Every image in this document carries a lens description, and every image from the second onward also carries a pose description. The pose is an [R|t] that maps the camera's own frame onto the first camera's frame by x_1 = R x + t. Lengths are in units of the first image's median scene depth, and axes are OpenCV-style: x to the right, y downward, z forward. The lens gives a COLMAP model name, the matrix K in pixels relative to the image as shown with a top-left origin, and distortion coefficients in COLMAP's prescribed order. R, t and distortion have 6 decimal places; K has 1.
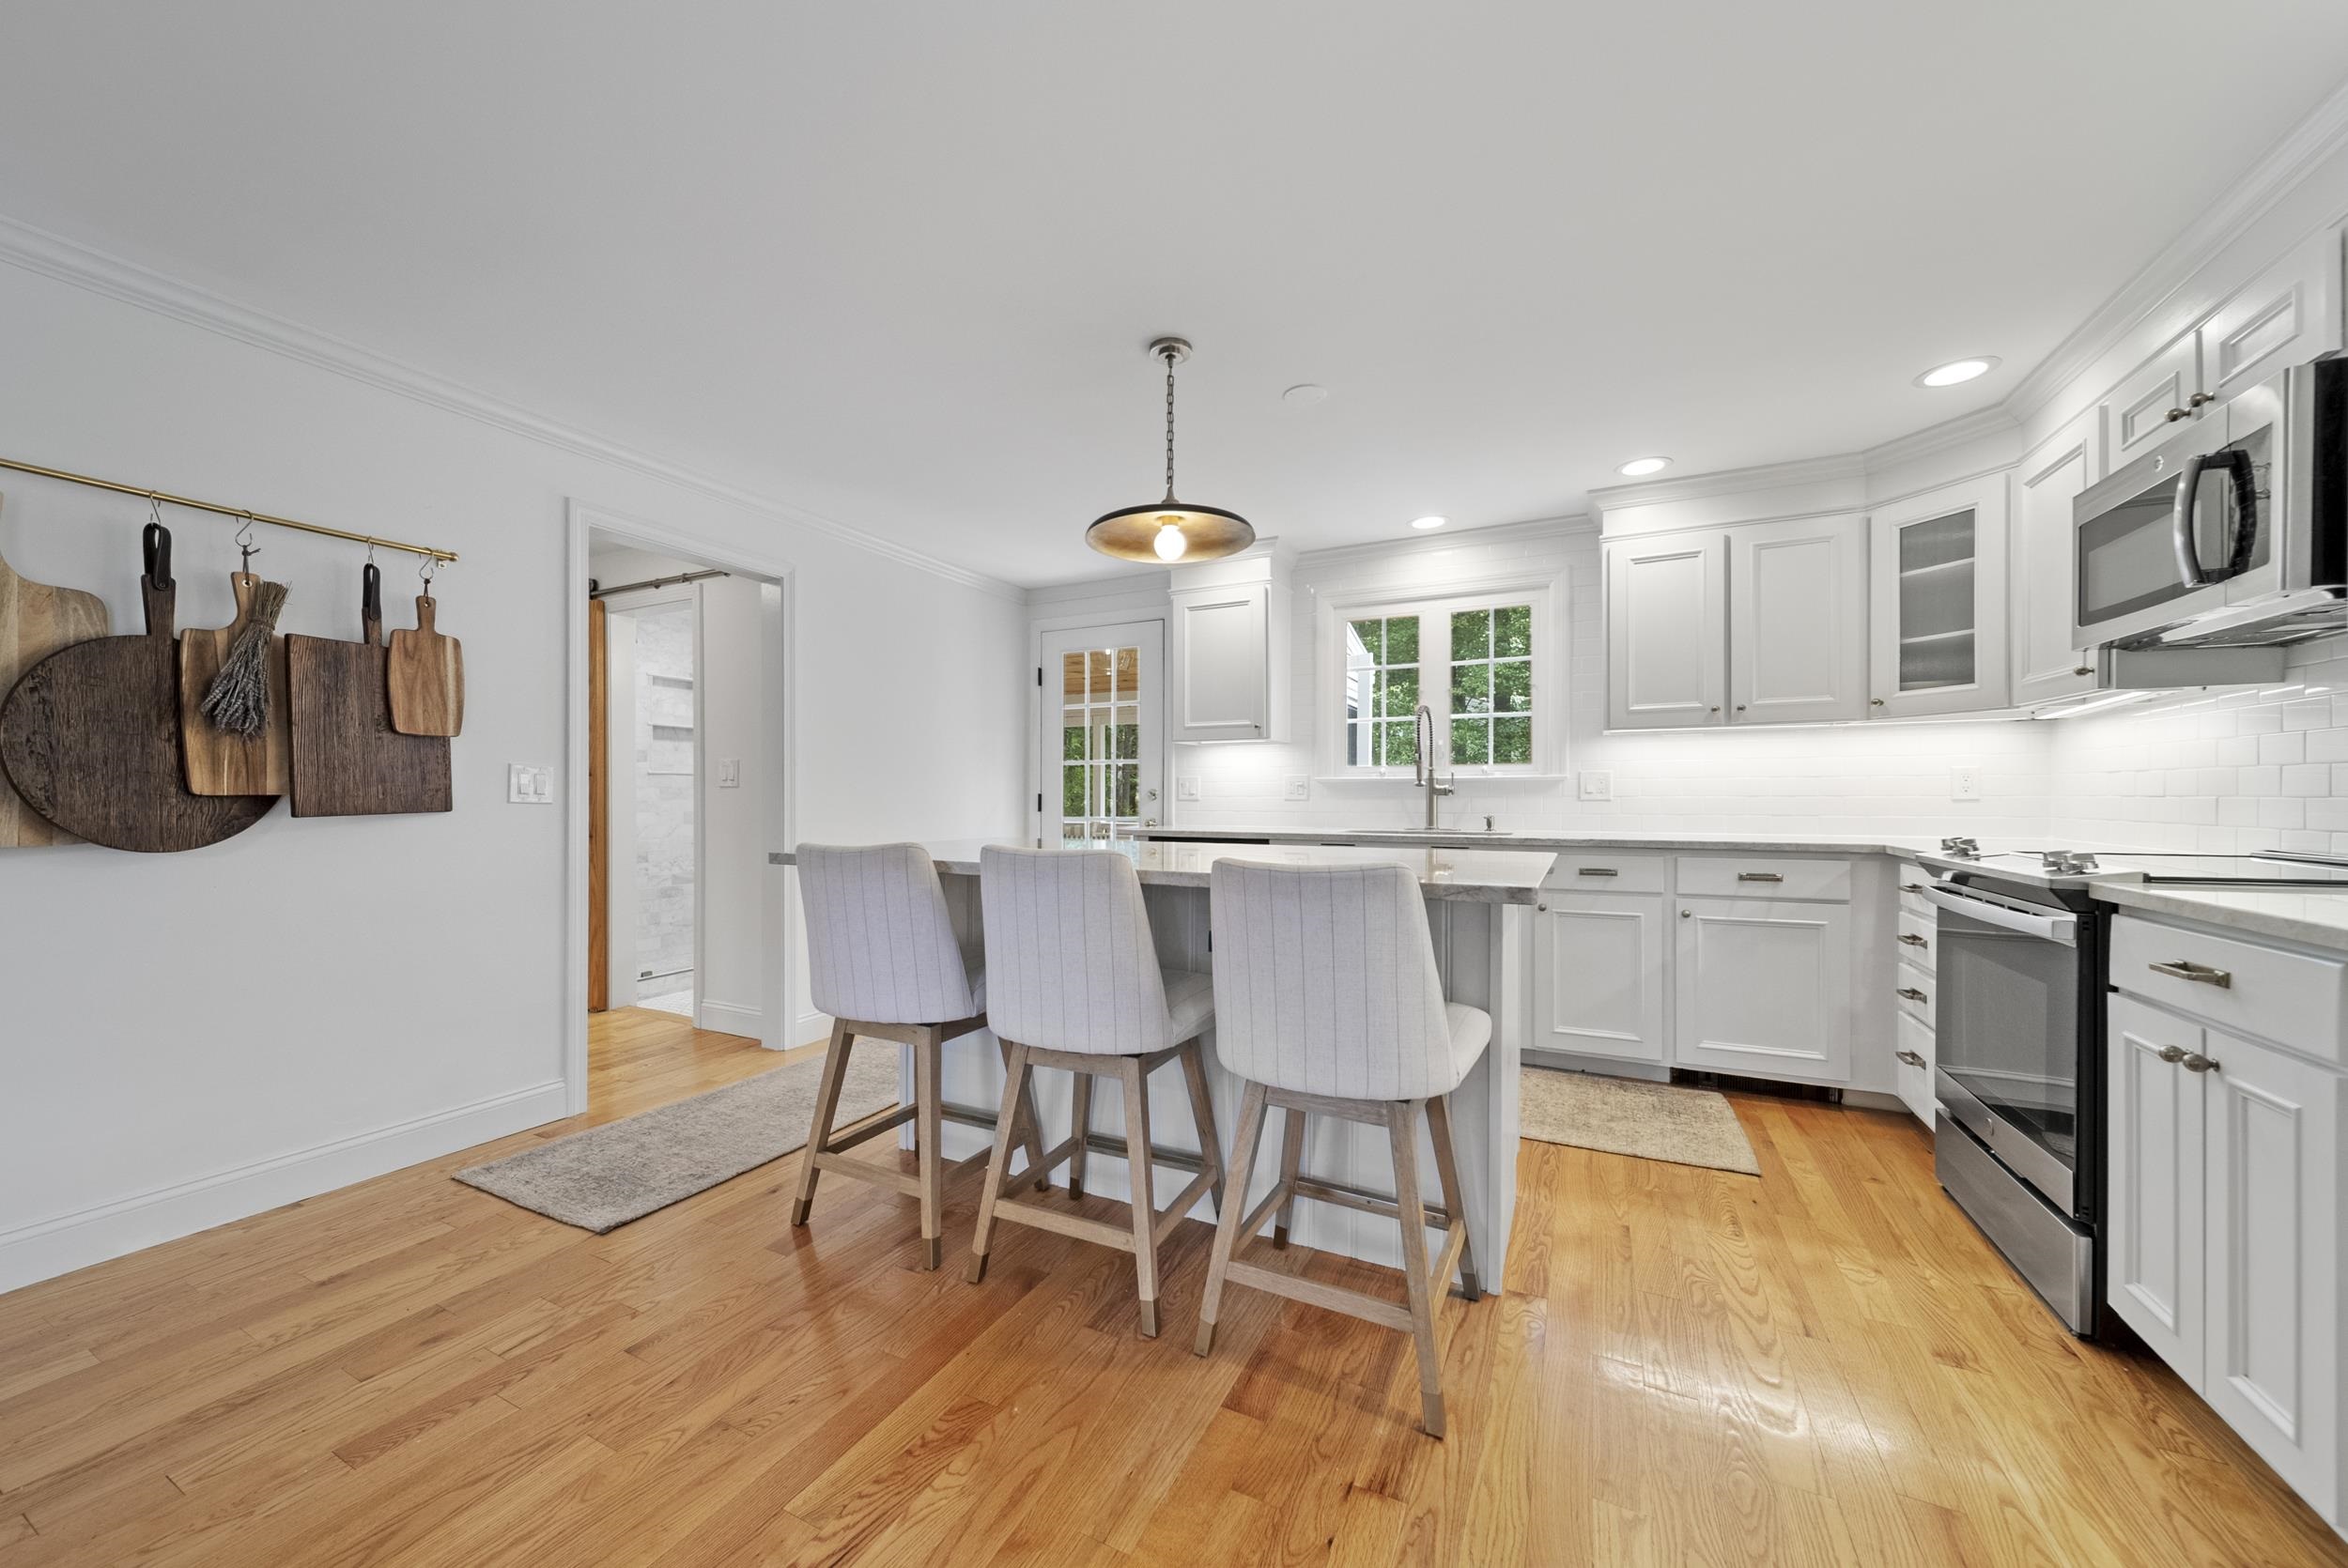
lens RADIAL K [[851.2, 0, 1165.8], [0, 851.2, 803.1], [0, 0, 1]] dist [-0.000737, -0.000438]
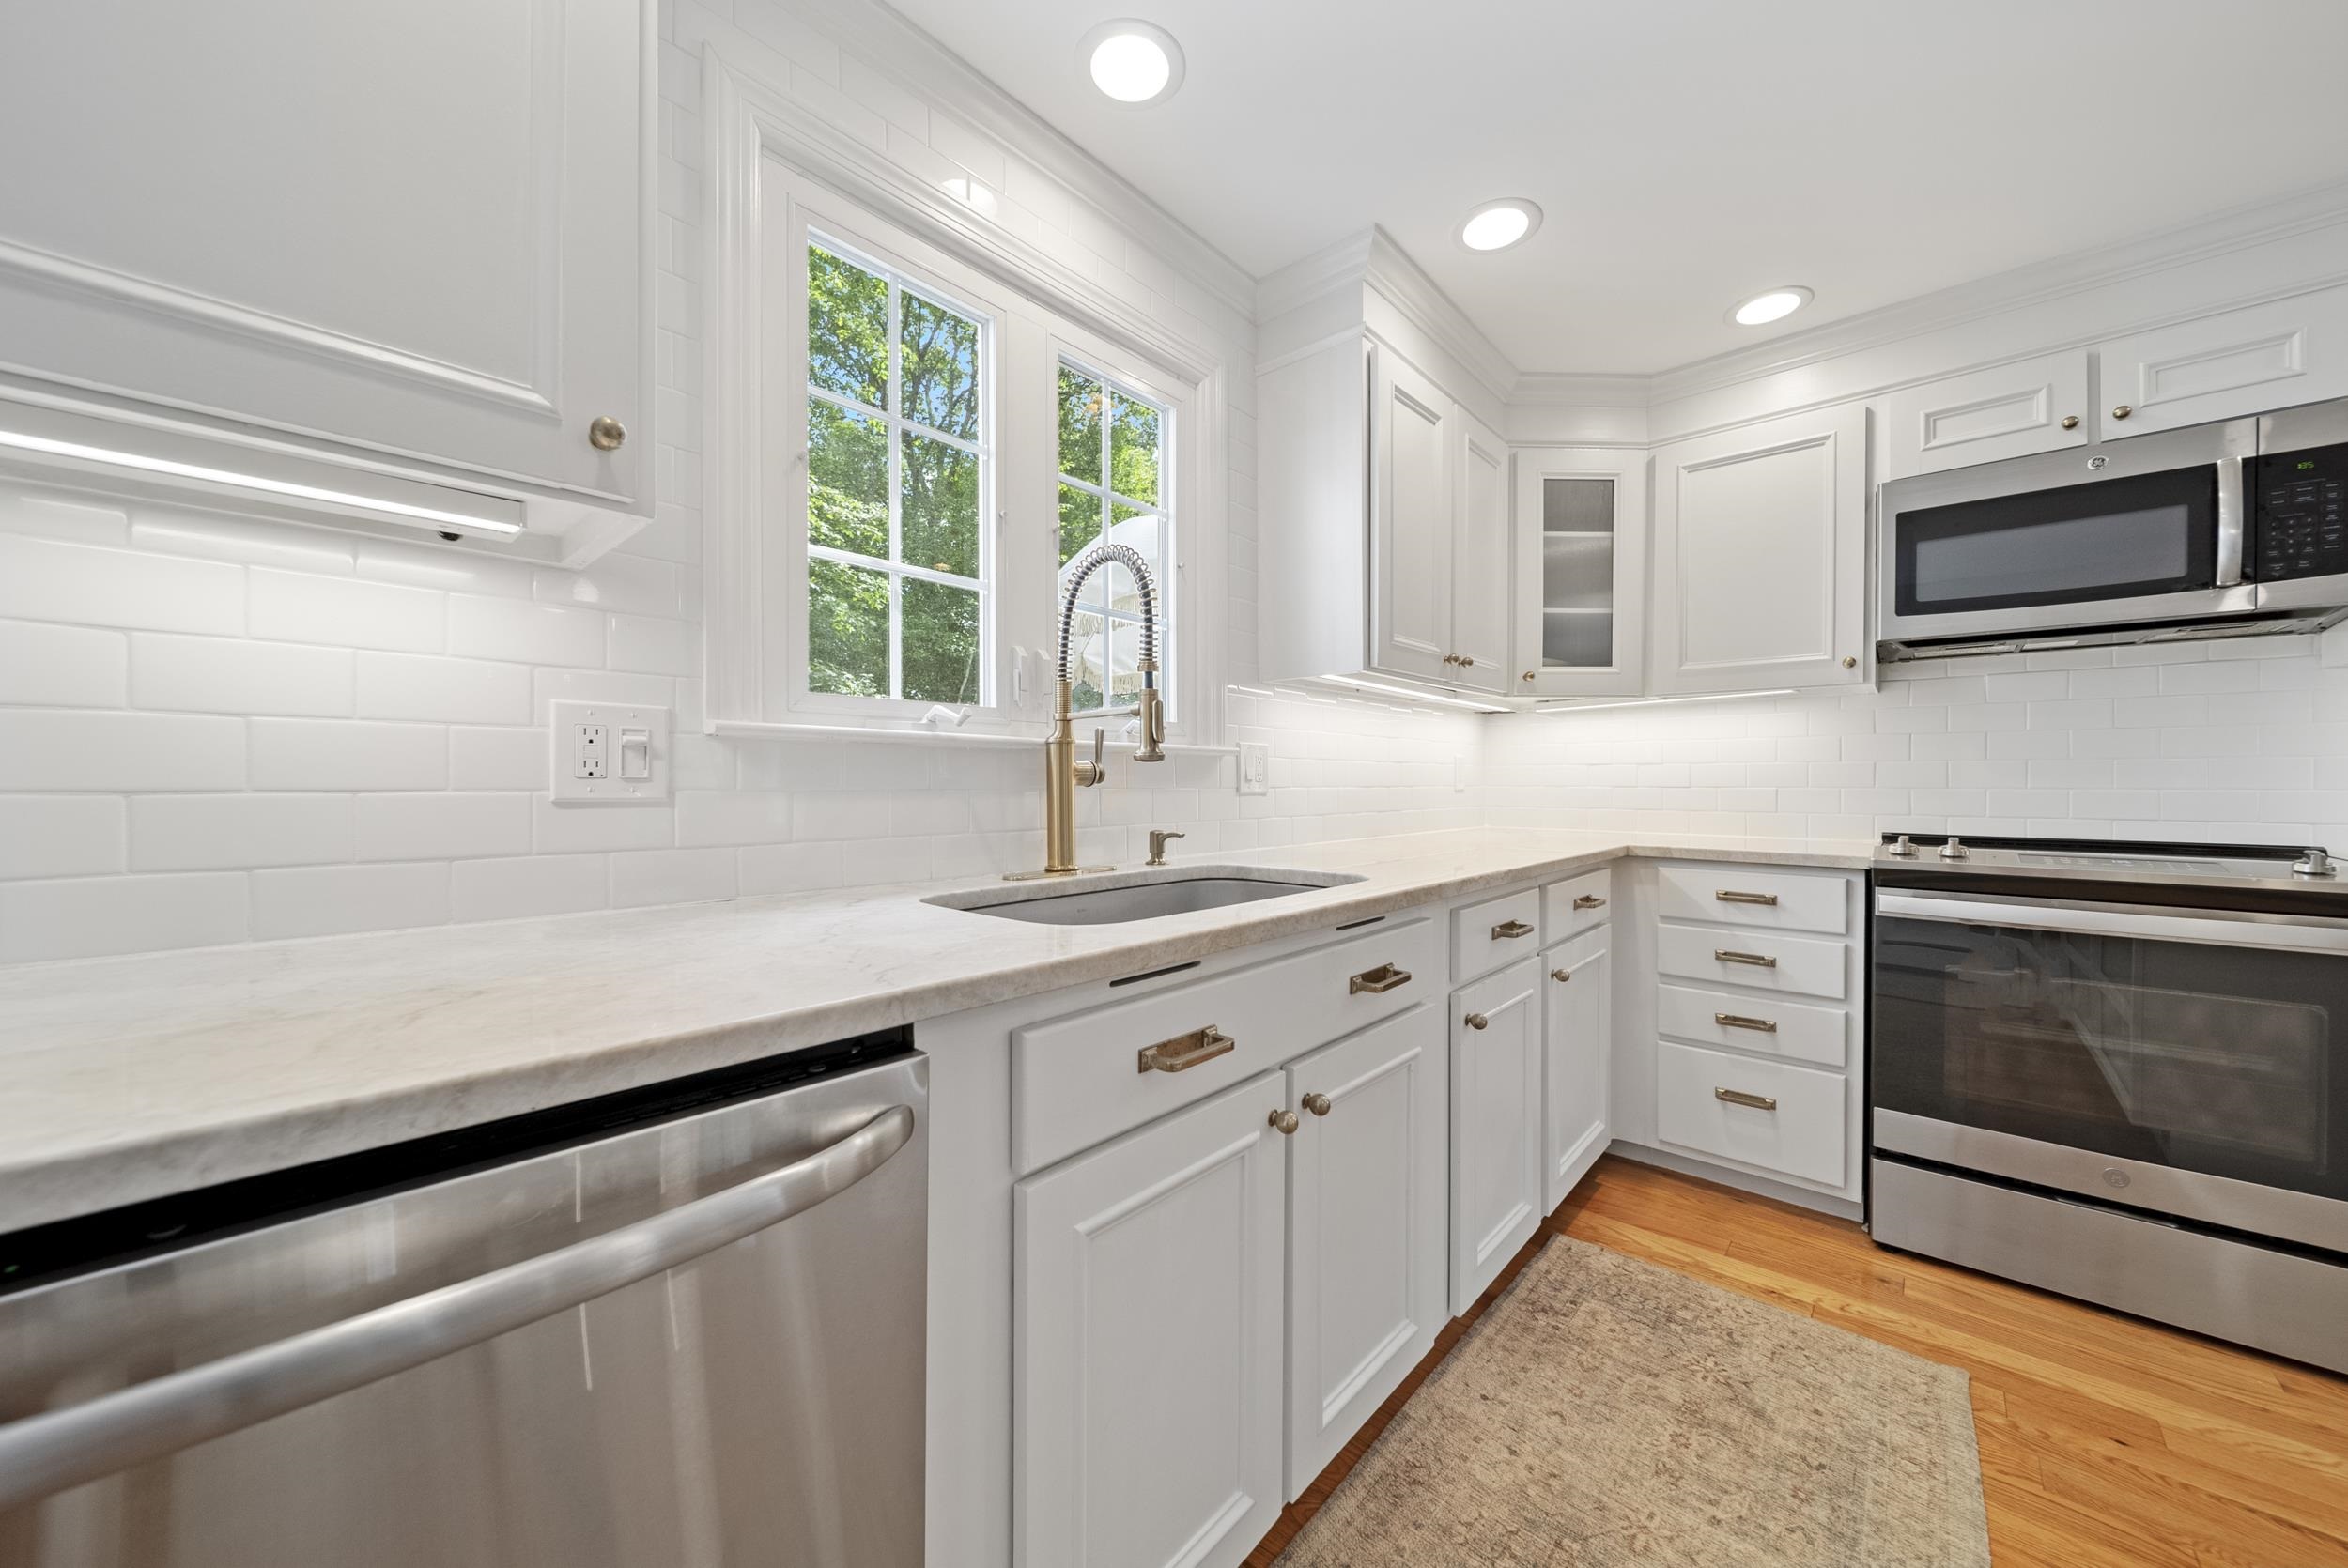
lens RADIAL K [[828.0, 0, 1175.2], [0, 828.0, 785.4], [0, 0, 1]] dist [-0.000609, -0.001382]
pose [[0.267685, -0.001151, 0.963506, -0.053723], [0.005522, 0.999985, -0.000340, -0.011601], [-0.963491, 0.005412, 0.267687, 1.128119]]
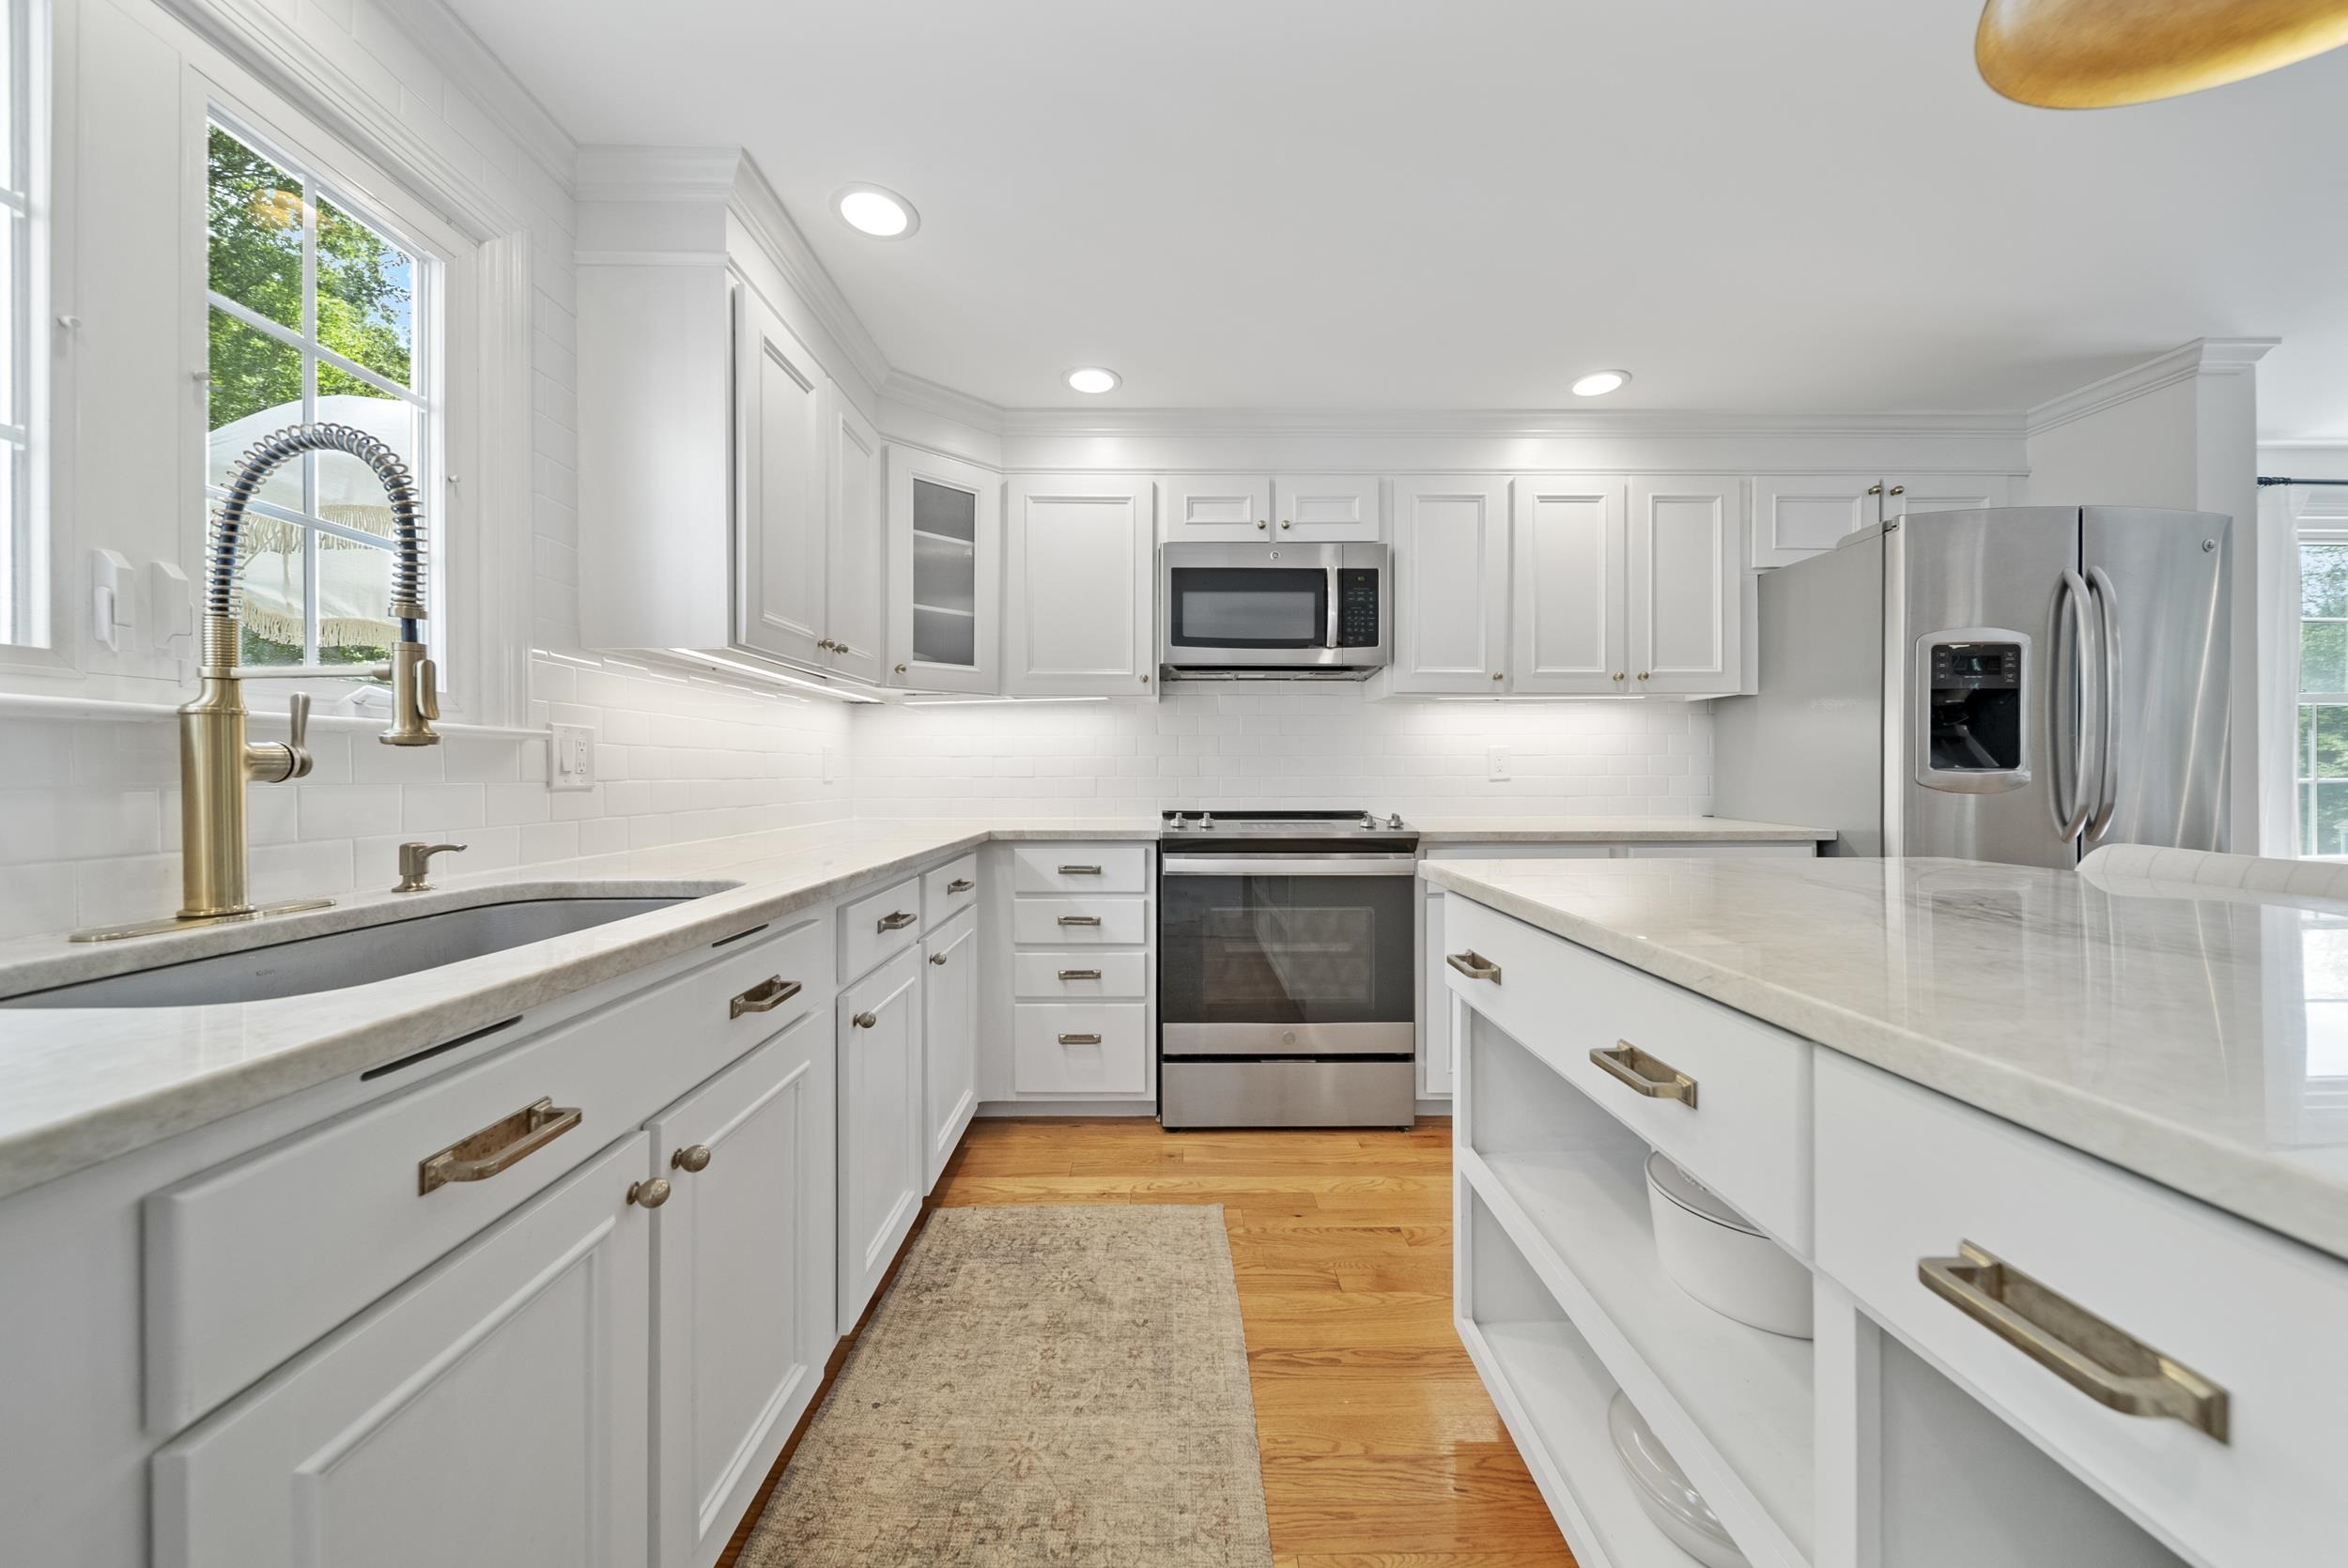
lens RADIAL K [[832.5, 0, 1176.5], [0, 832.5, 770.9], [0, 0, 1]] dist [0.002398, -0.002500]
pose [[-0.457396, 0.005181, 0.889248, -0.041420], [0.010053, 0.999949, -0.000656, -0.012062], [-0.889206, 0.008639, -0.457425, 1.147124]]
